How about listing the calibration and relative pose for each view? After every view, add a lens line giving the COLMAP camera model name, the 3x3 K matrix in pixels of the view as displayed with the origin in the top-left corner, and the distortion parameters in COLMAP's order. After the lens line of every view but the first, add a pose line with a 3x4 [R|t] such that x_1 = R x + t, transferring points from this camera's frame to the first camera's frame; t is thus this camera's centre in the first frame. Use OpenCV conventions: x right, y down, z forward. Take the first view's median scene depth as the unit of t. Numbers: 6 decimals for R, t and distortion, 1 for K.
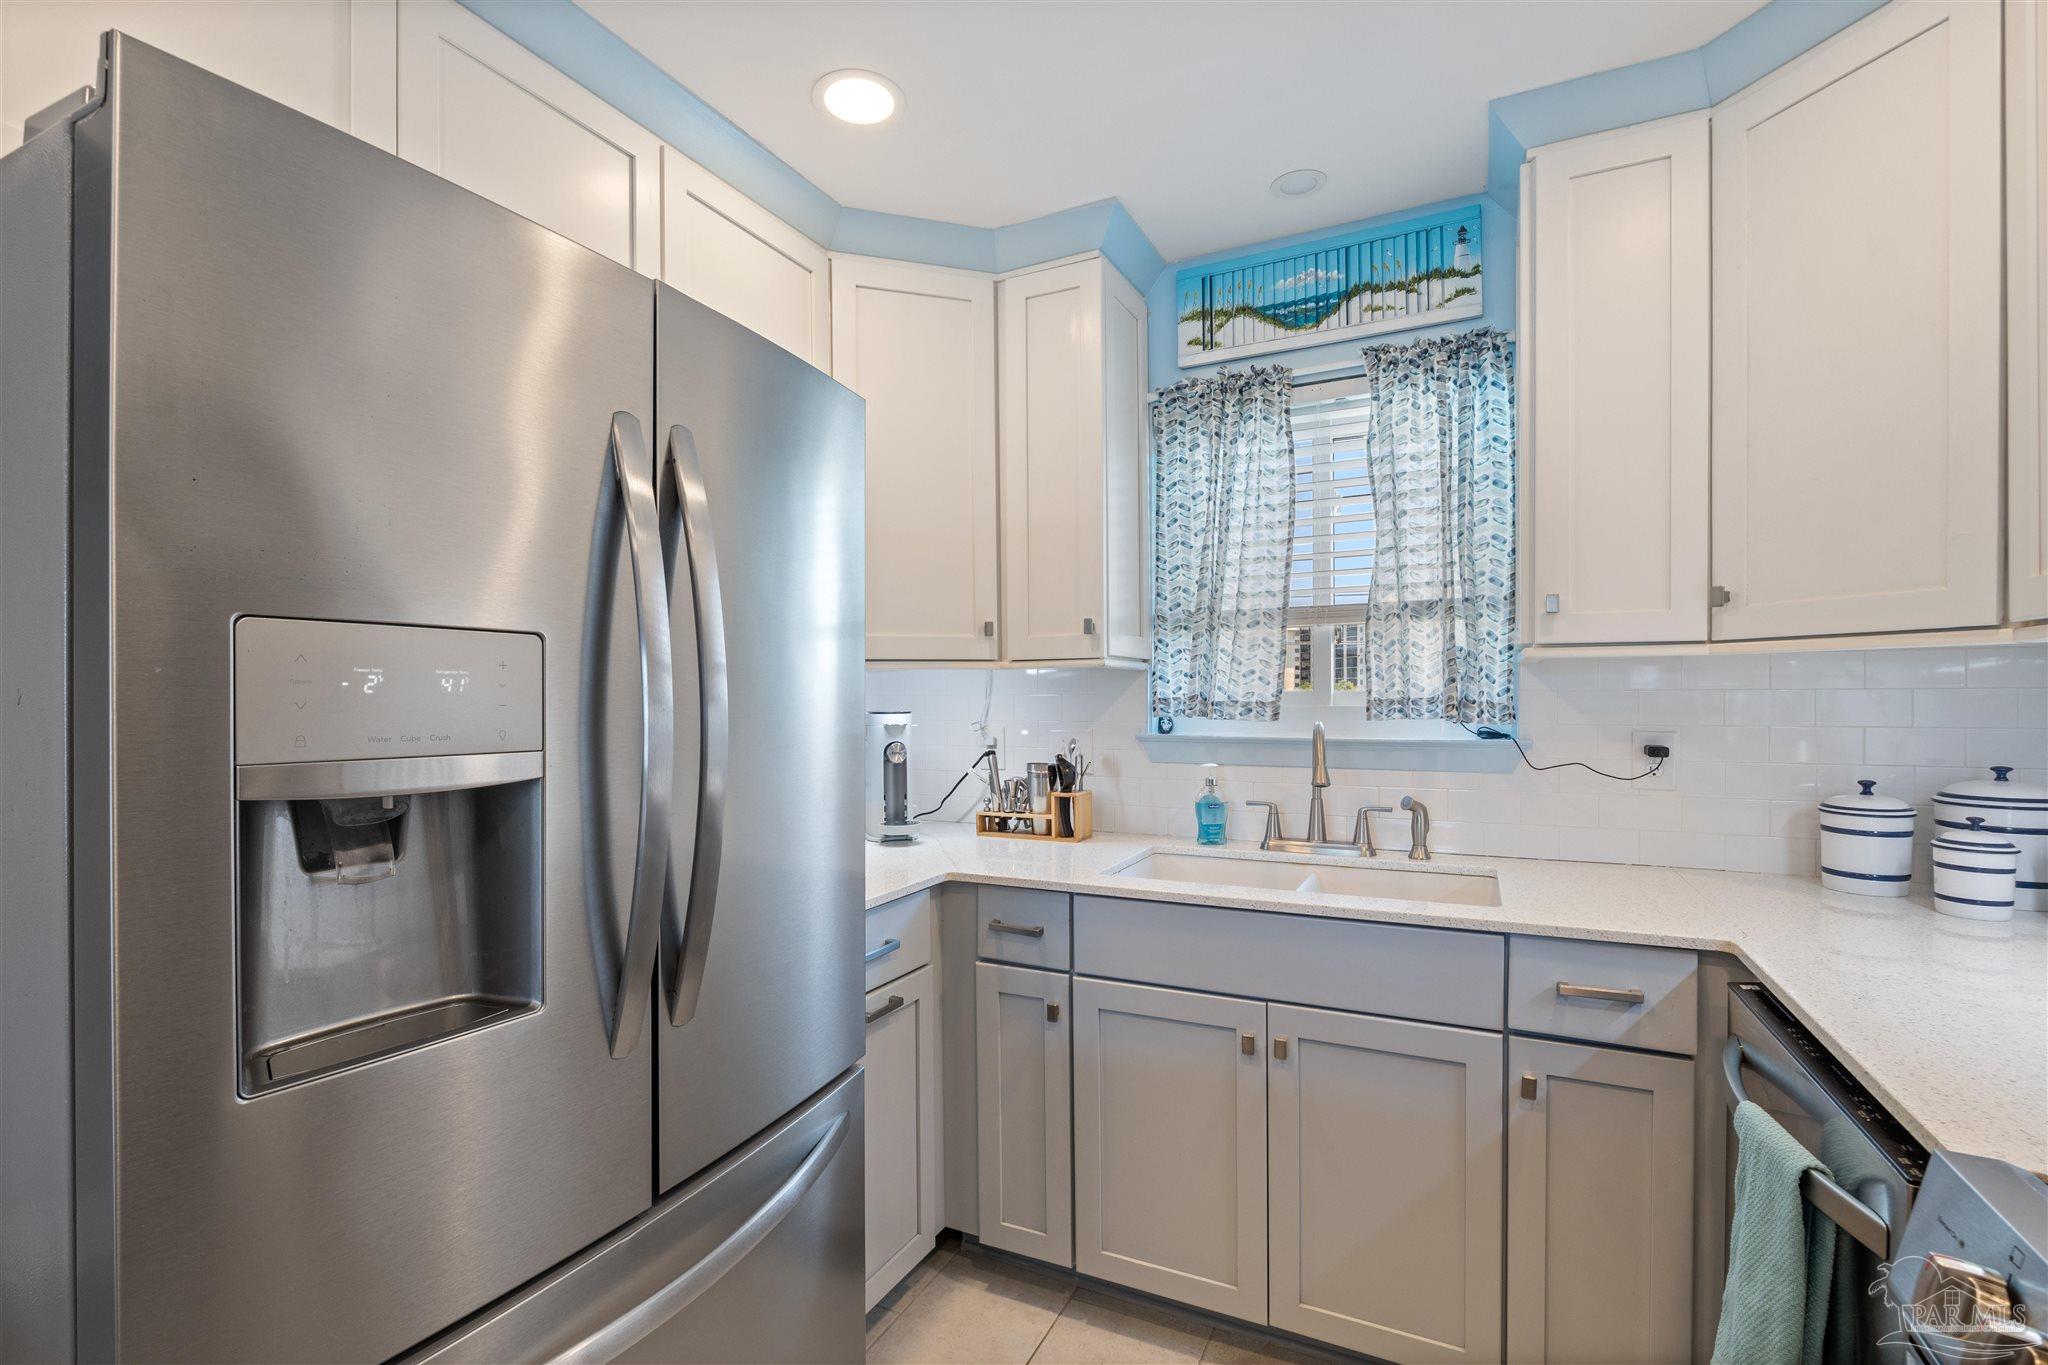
lens RADIAL K [[907.7, 0, 1024.0], [0, 907.7, 682.5], [0, 0, 1]] dist [-0.001507, -0.000383]
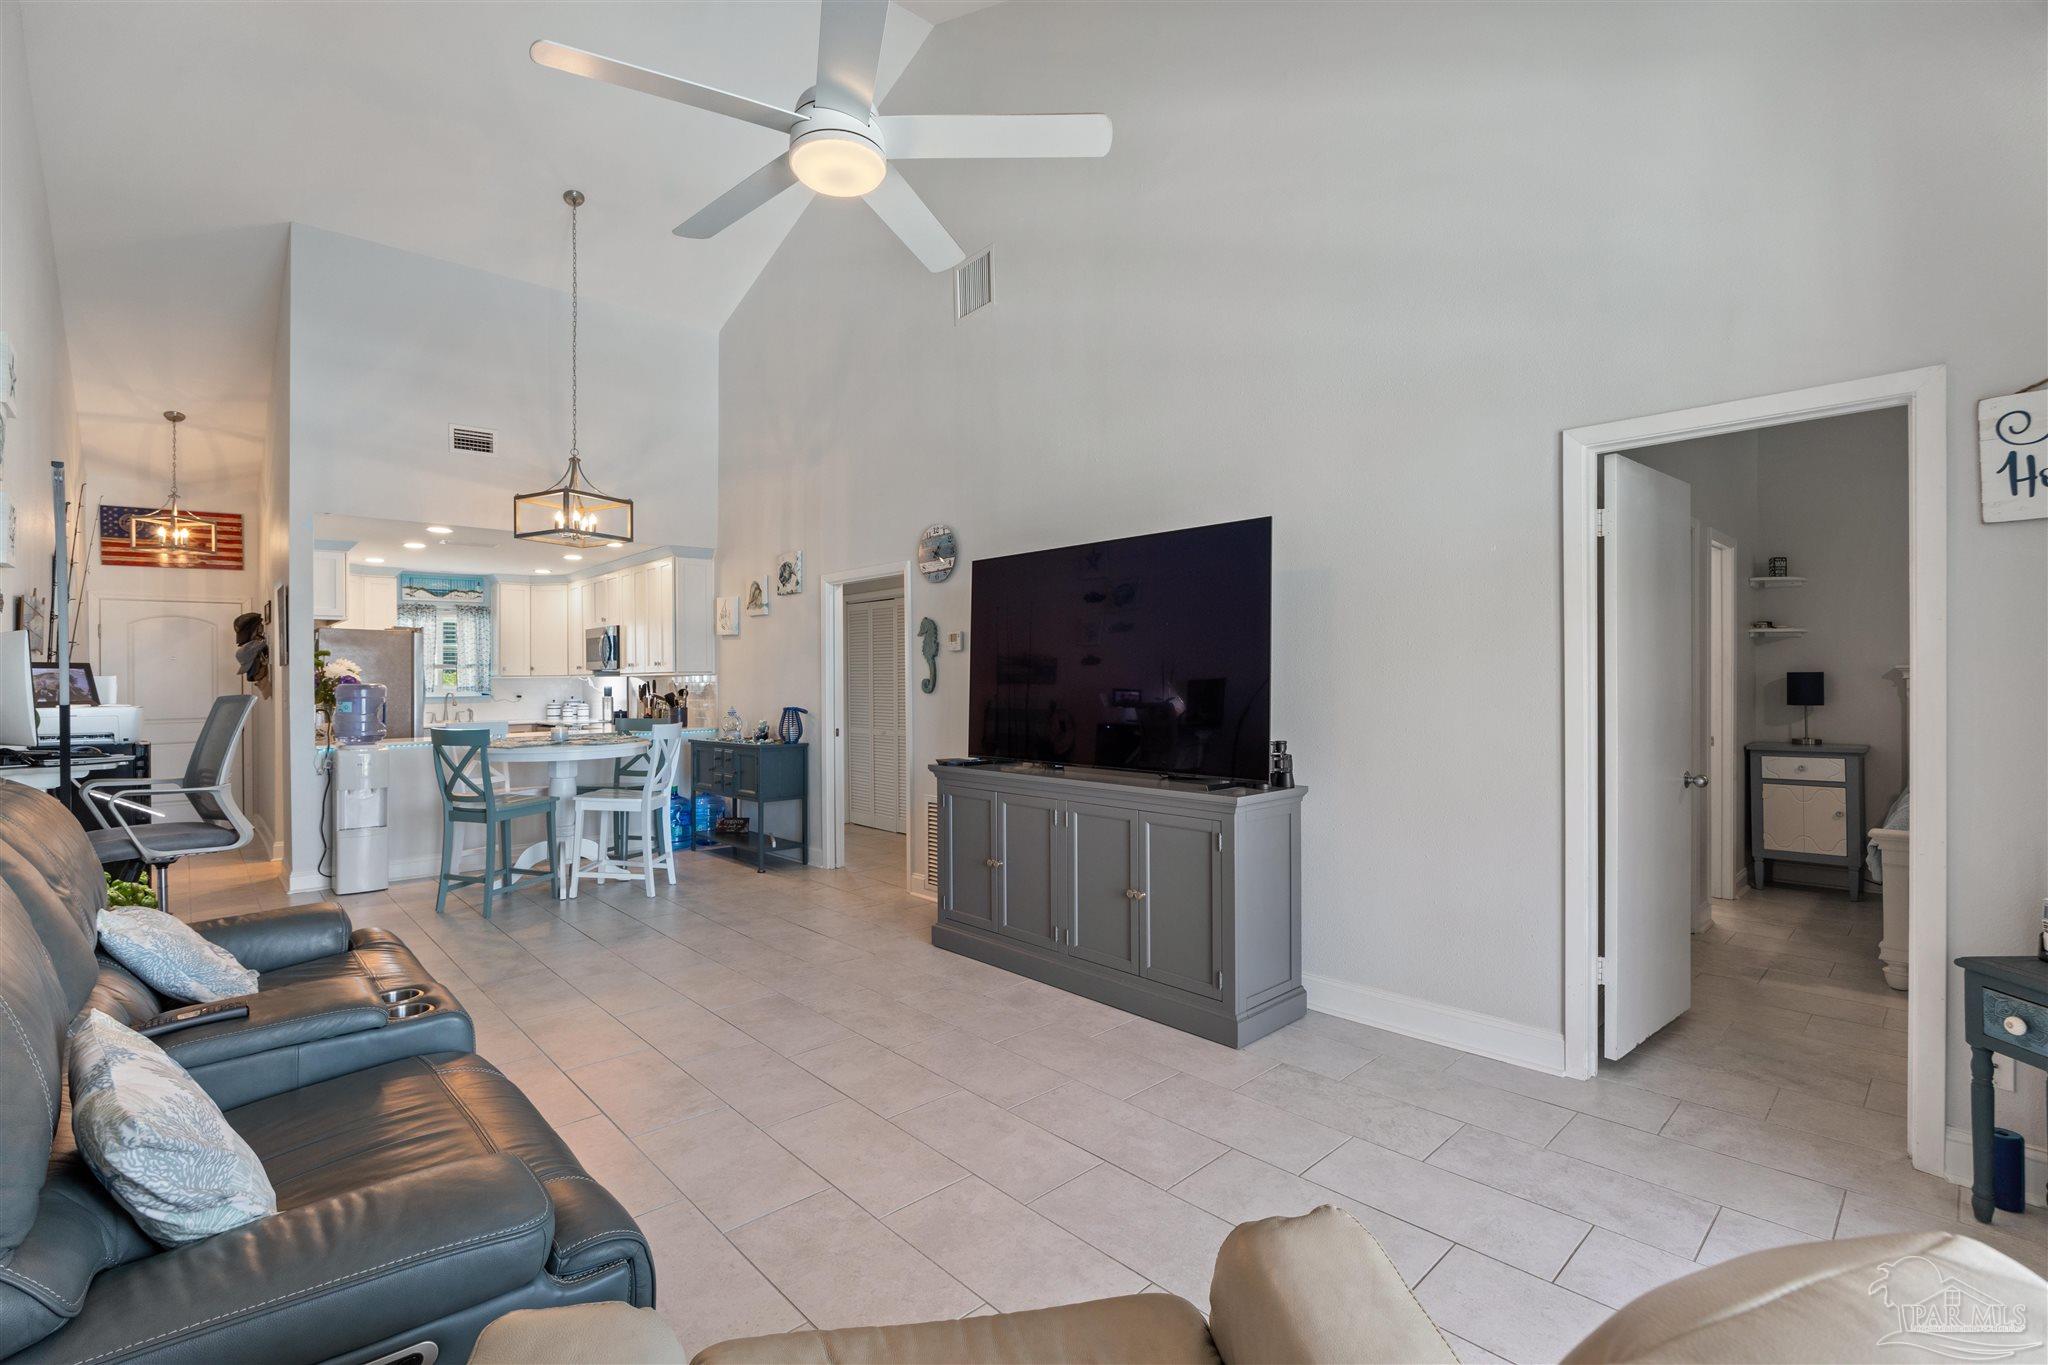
lens RADIAL K [[907.7, 0, 1024.0], [0, 907.7, 682.5], [0, 0, 1]] dist [-0.001507, -0.000383]
pose [[0.354555, -0.004484, 0.935025, -2.713445], [0.005738, 0.999980, 0.002620, 0.002152], [-0.935018, 0.004436, 0.354573, -3.064621]]
